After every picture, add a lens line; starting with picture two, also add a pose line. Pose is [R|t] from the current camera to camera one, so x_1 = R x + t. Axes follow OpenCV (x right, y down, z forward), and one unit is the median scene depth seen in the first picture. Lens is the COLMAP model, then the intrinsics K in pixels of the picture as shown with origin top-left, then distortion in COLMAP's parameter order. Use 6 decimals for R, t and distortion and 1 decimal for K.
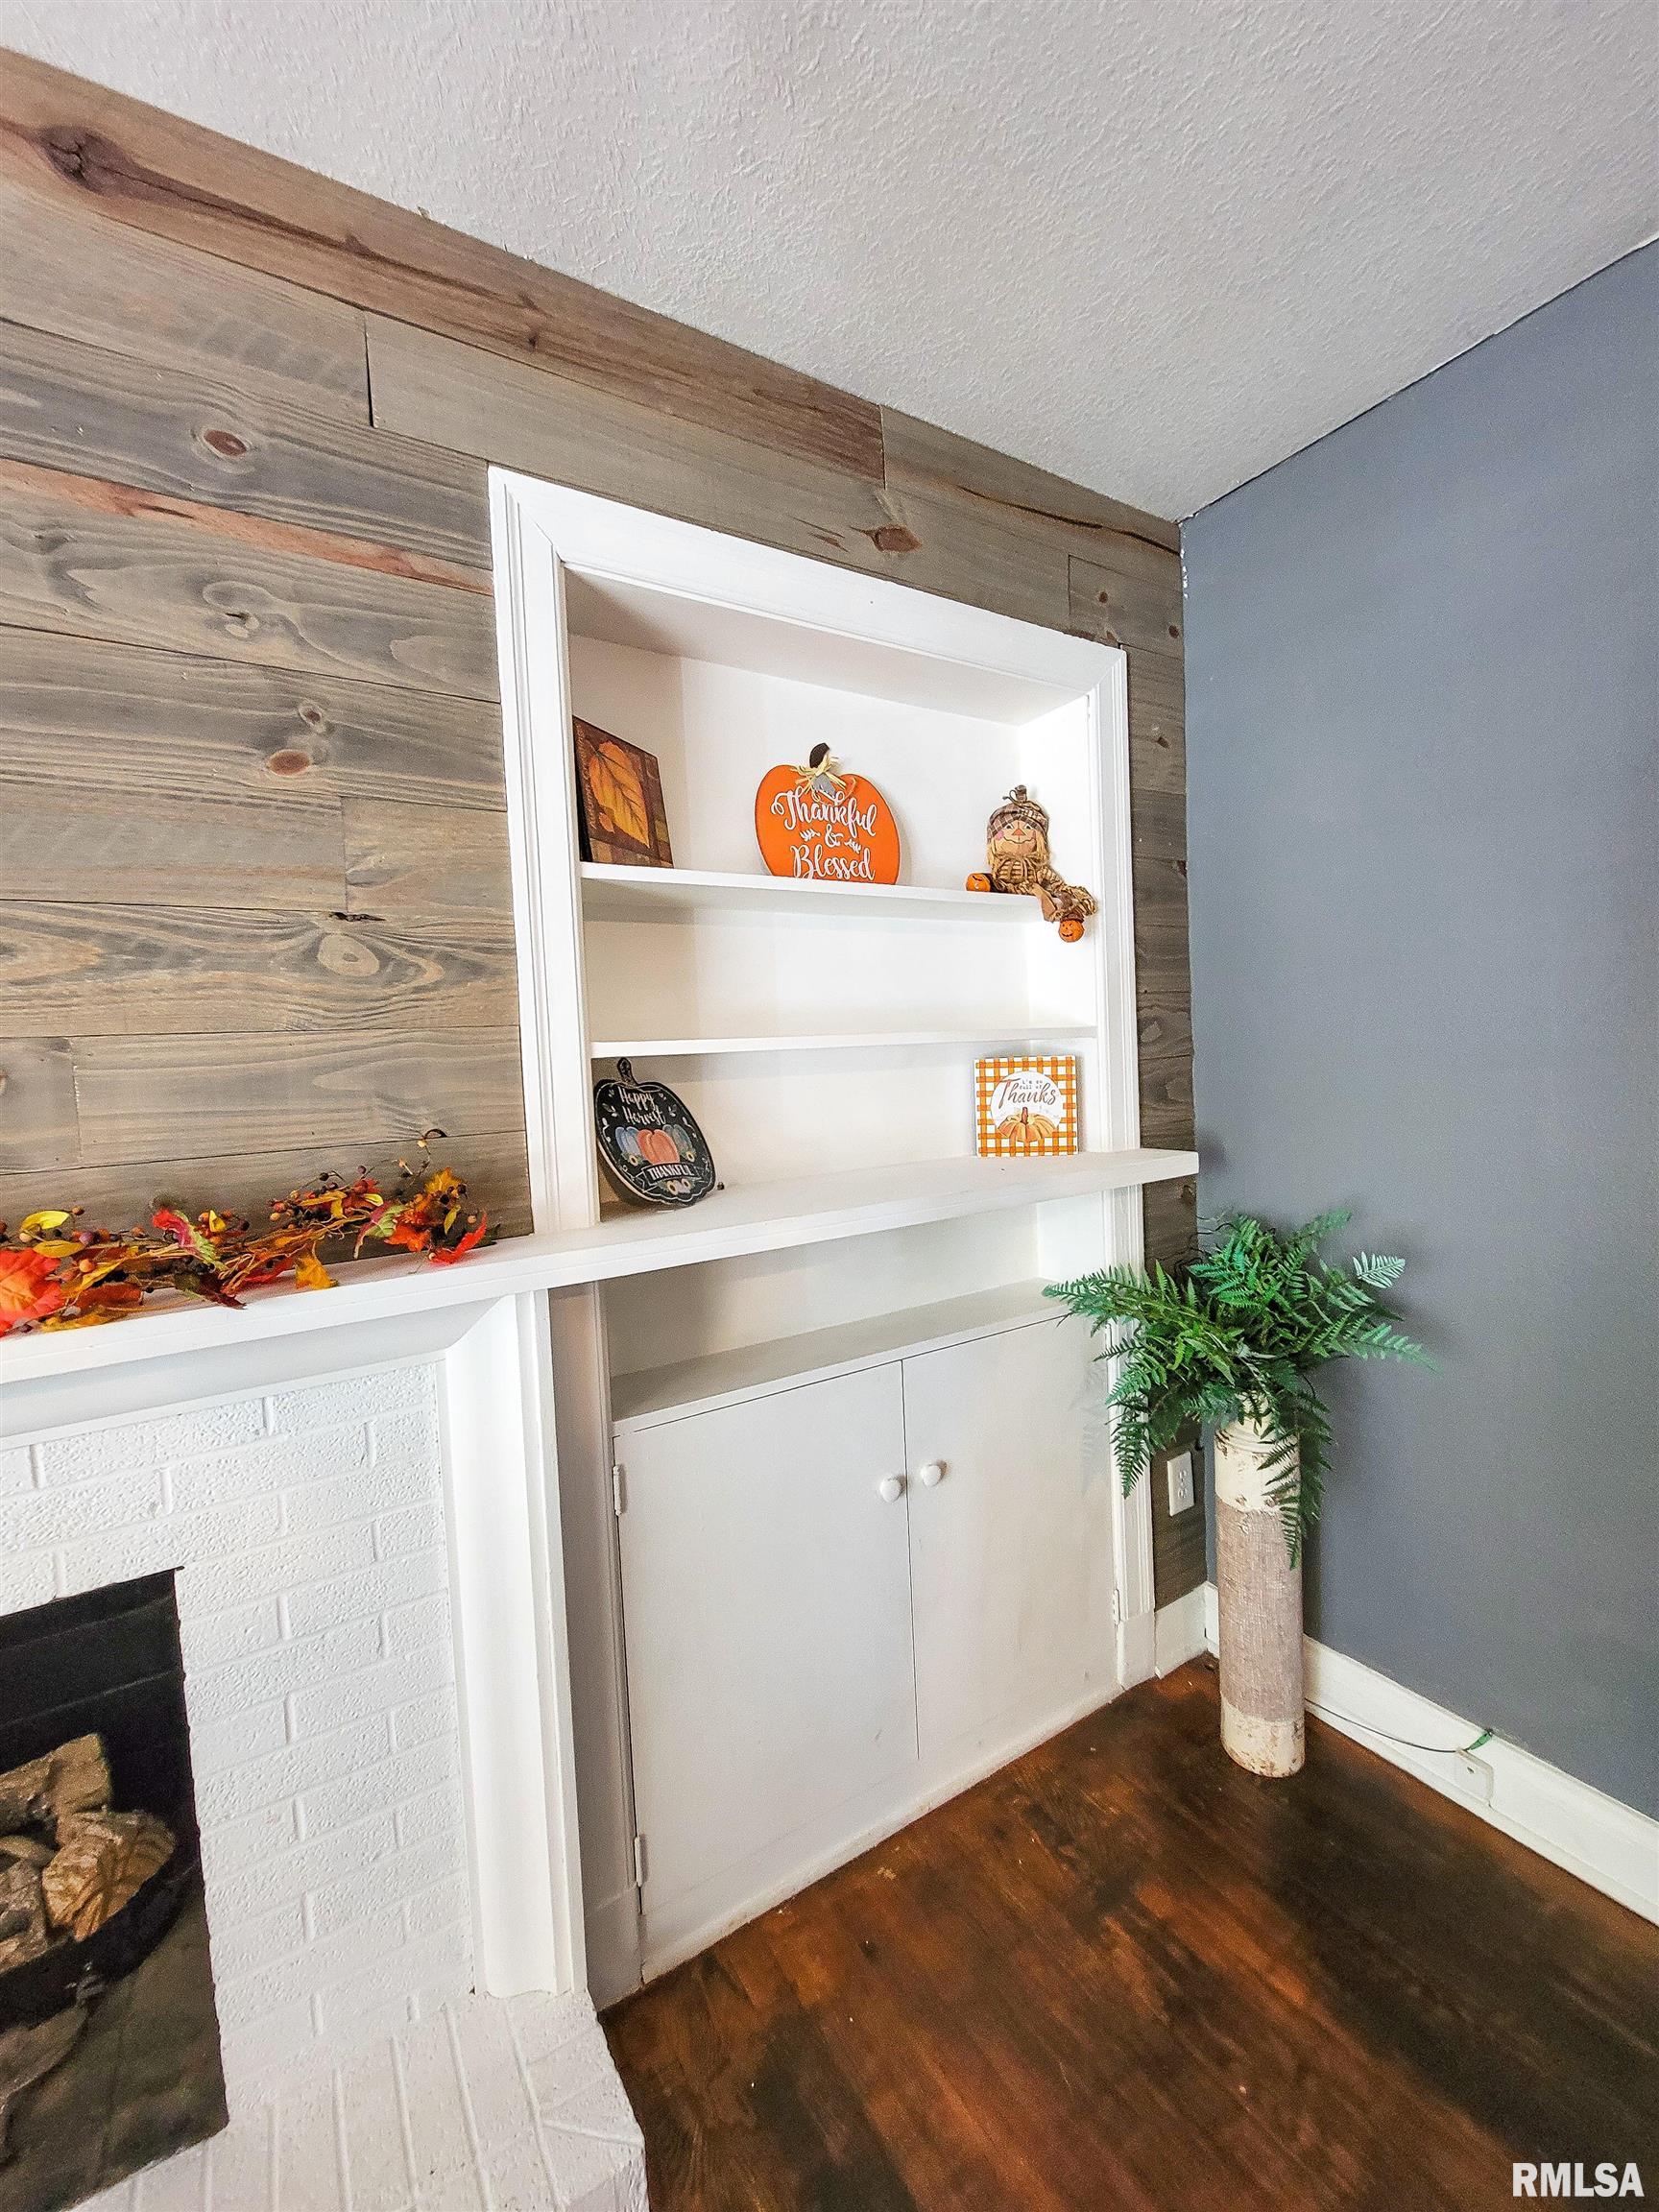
lens RADIAL K [[906.4, 0, 848.6], [0, 906.4, 1092.5], [0, 0, 1]] dist [-0.002275, -0.001305]
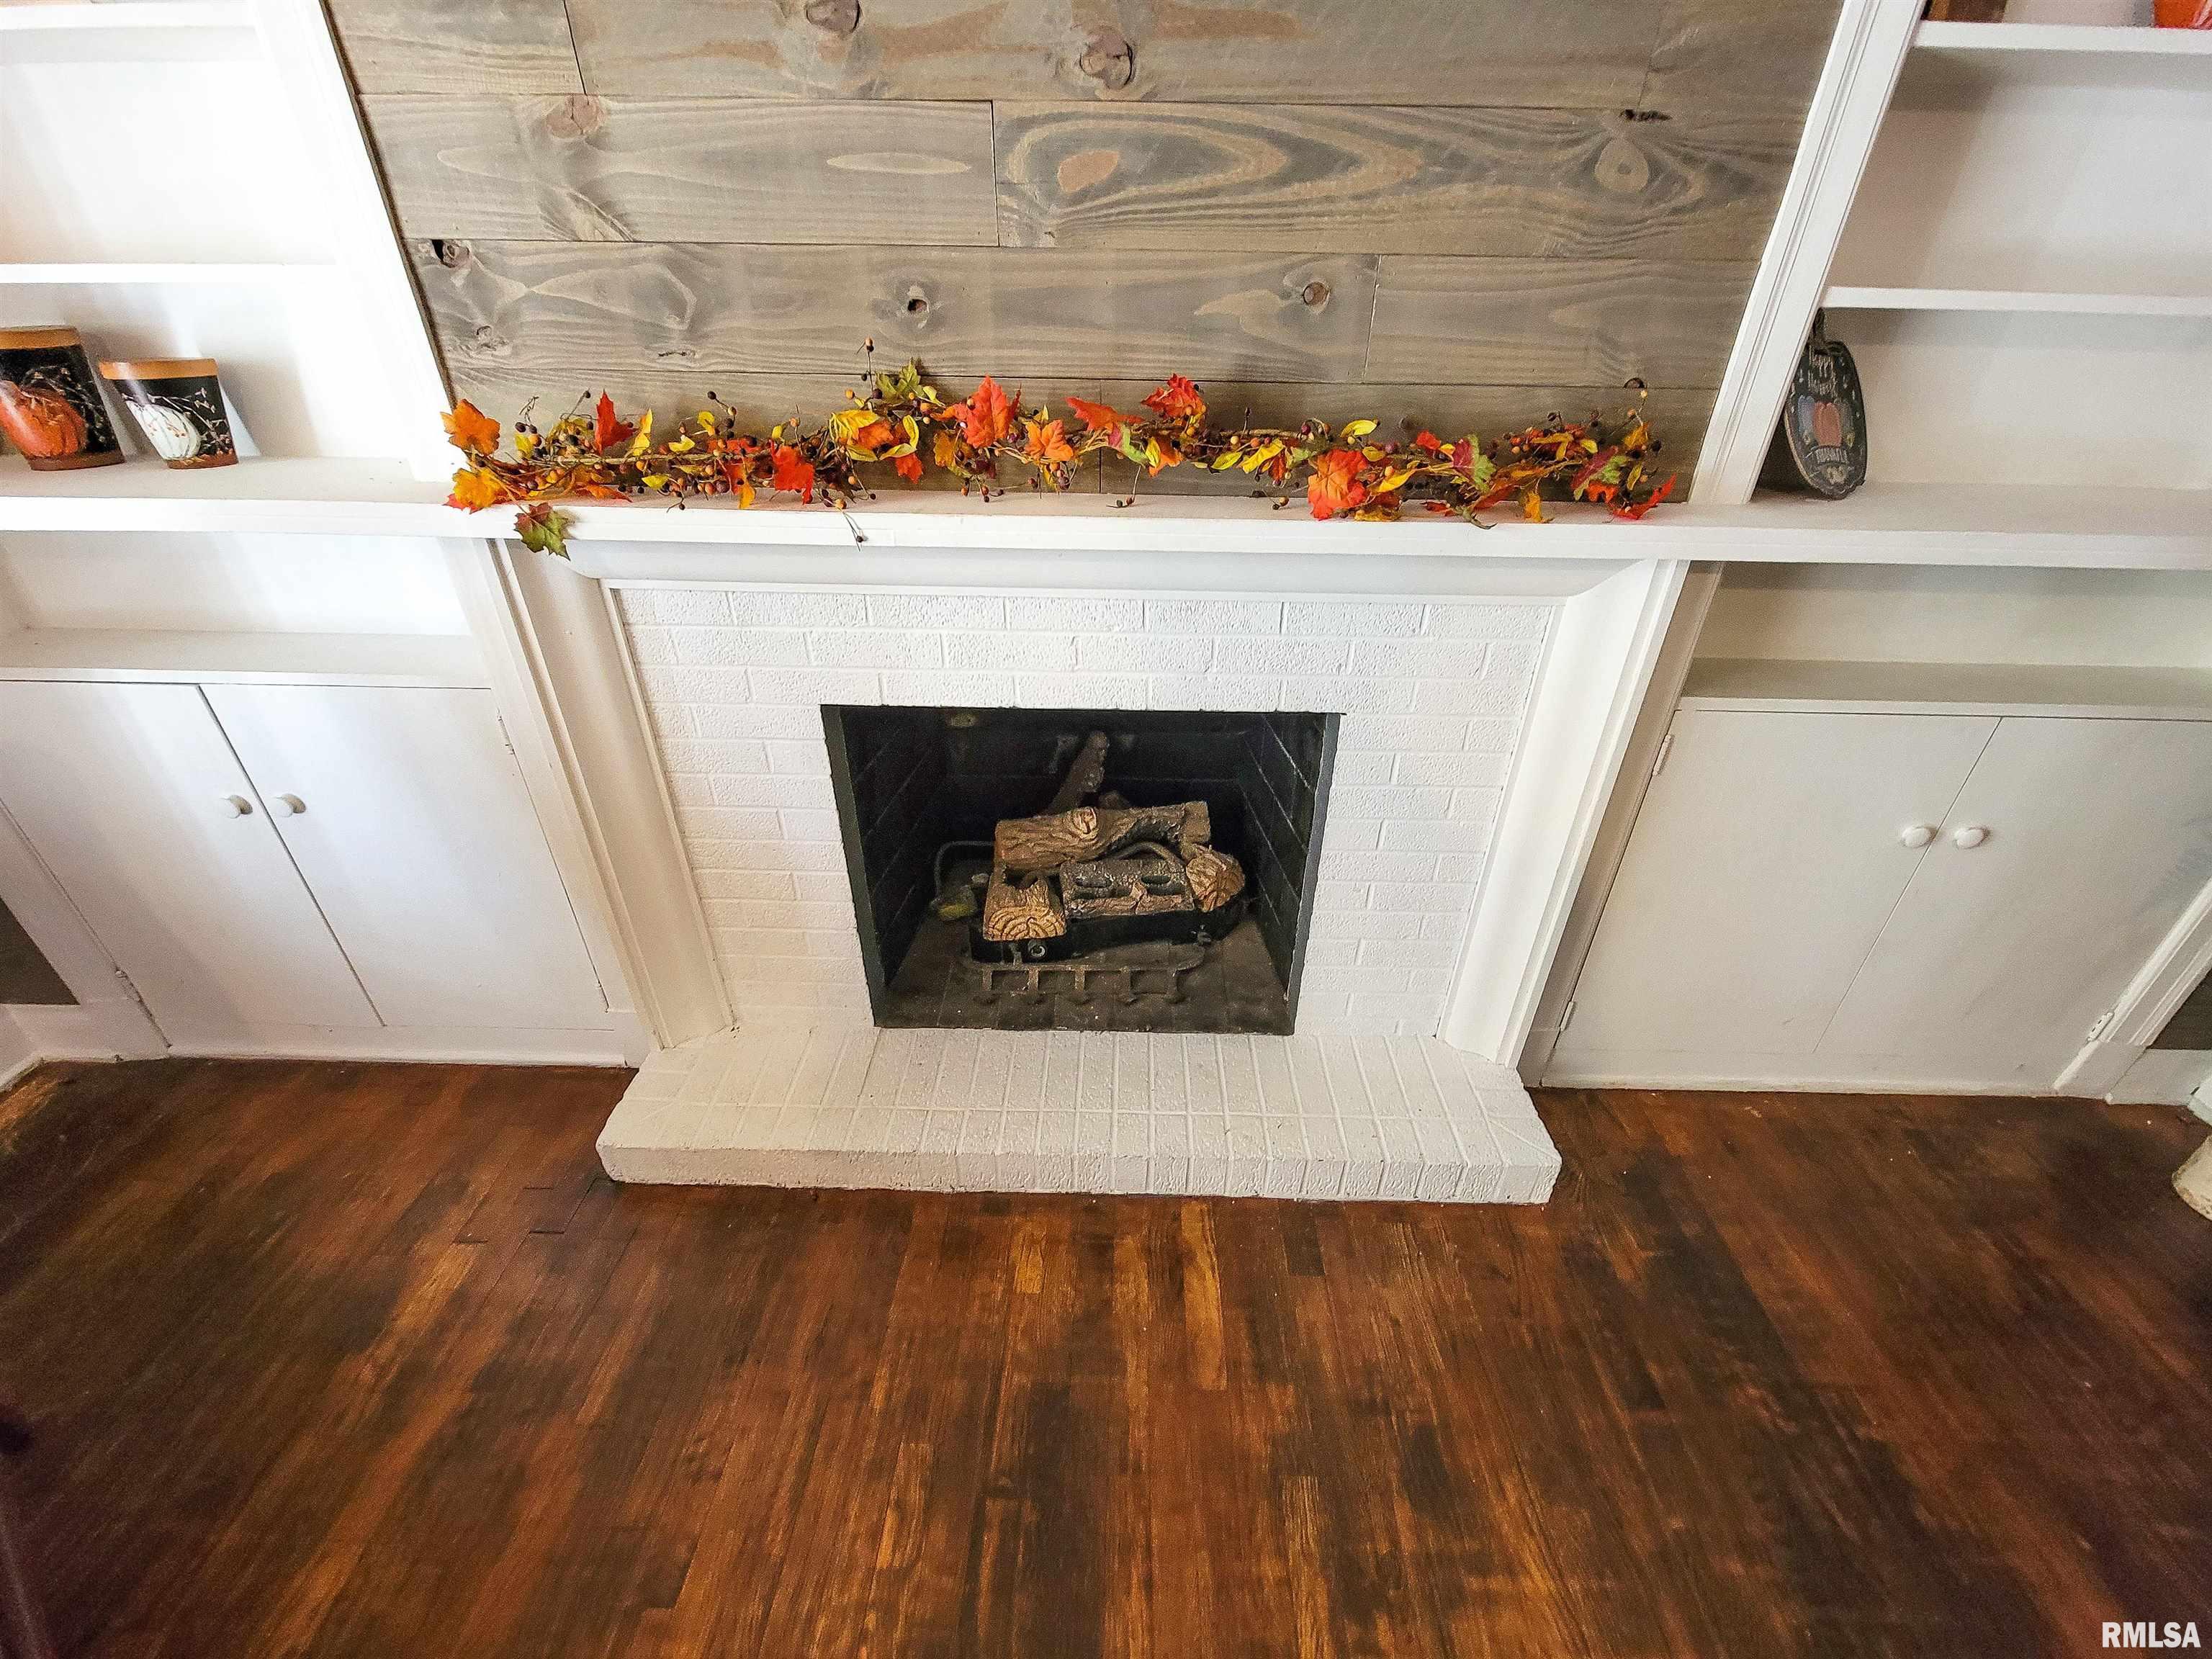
lens RADIAL K [[906.4, 0, 1118.8], [0, 906.4, 841.9], [0, 0, 1]] dist [-0.002275, -0.001305]
pose [[0.834800, 0.332888, -0.438513, -0.284032], [-0.075615, 0.858273, 0.507592, 0.014098], [0.545336, -0.390580, 0.741658, -0.231242]]
